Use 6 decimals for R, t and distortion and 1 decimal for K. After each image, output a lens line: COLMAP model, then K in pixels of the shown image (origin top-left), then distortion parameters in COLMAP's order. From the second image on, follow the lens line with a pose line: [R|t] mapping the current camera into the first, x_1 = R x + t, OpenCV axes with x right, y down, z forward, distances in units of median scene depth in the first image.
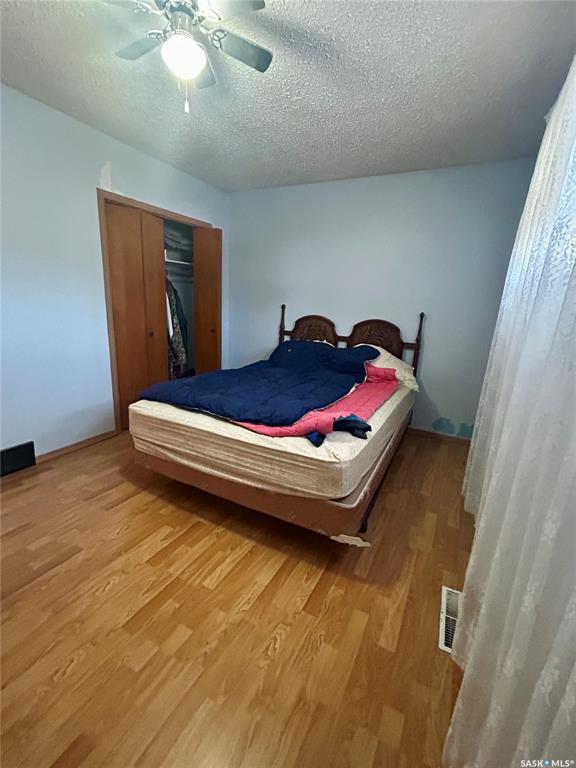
lens RADIAL K [[334.4, 0, 287.2], [0, 334.4, 383.2], [0, 0, 1]] dist [0.000137, 0.000111]
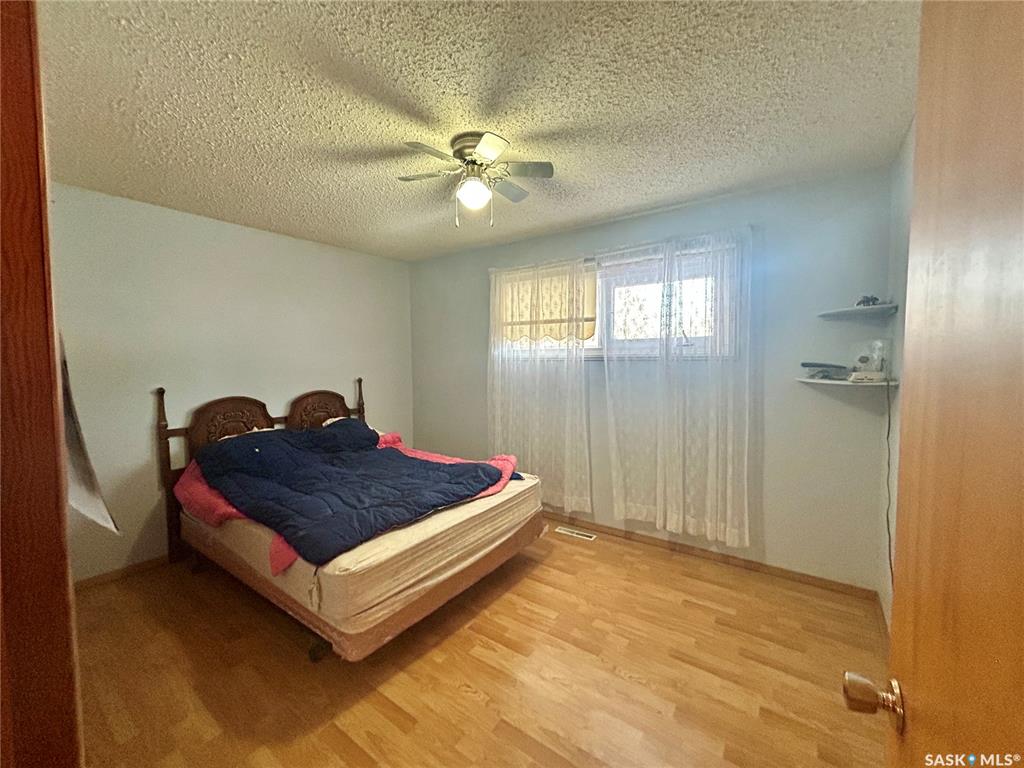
lens RADIAL K [[410.8, 0, 511.3], [0, 410.8, 382.3], [0, 0, 1]] dist [-0.002883, 0.000578]
pose [[0.135391, -0.107979, 0.984891, -1.328496], [0.252584, 0.964961, 0.071072, -0.286247], [-0.958056, 0.239145, 0.157921, 0.586434]]
